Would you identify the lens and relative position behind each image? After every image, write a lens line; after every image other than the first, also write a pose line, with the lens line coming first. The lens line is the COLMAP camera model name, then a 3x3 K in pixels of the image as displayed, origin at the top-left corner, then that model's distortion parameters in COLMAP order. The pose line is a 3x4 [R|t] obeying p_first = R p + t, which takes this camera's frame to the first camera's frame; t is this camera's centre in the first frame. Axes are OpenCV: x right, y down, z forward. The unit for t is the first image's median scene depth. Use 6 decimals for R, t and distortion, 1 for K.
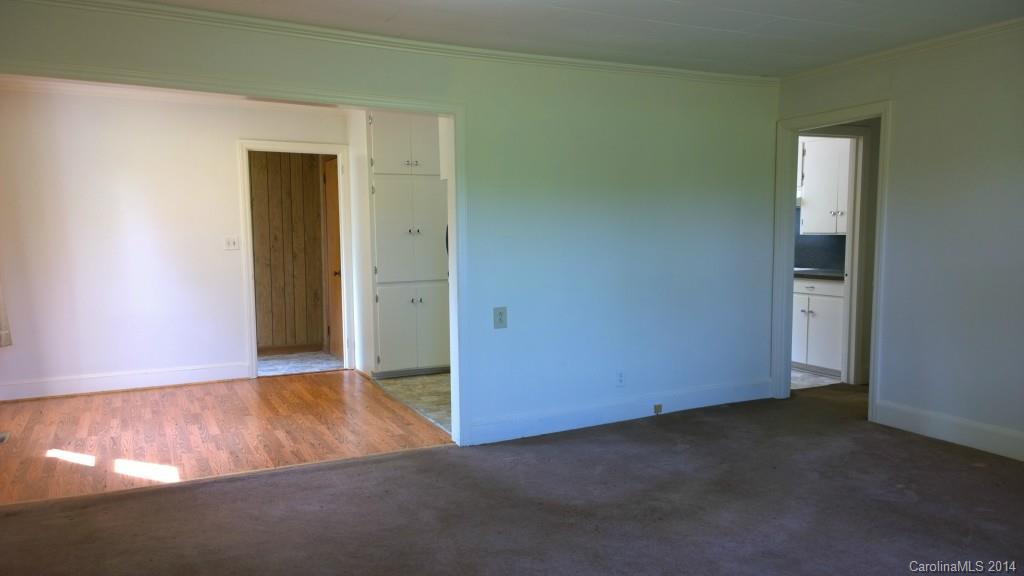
lens RADIAL K [[753.4, 0, 511.7], [0, 753.4, 289.7], [0, 0, 1]] dist [0.059964, -0.053665]
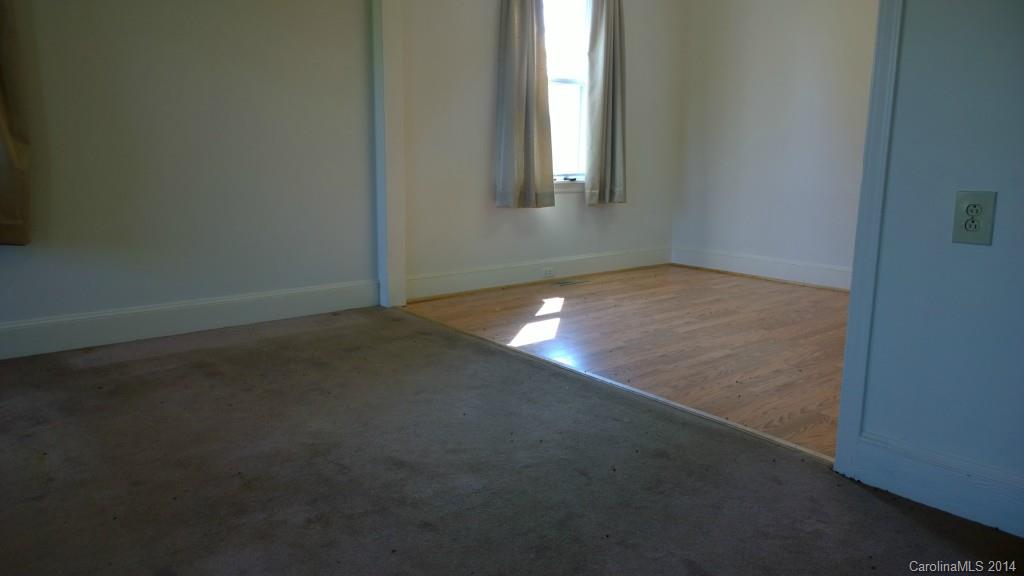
lens RADIAL K [[753.4, 0, 511.7], [0, 753.4, 288.0], [0, 0, 1]] dist [0.059964, -0.053665]
pose [[0.191244, 0.183858, -0.964169, 0.339166], [-0.083547, 0.981784, 0.170645, 0.024952], [0.977980, 0.047919, 0.203121, 0.677857]]
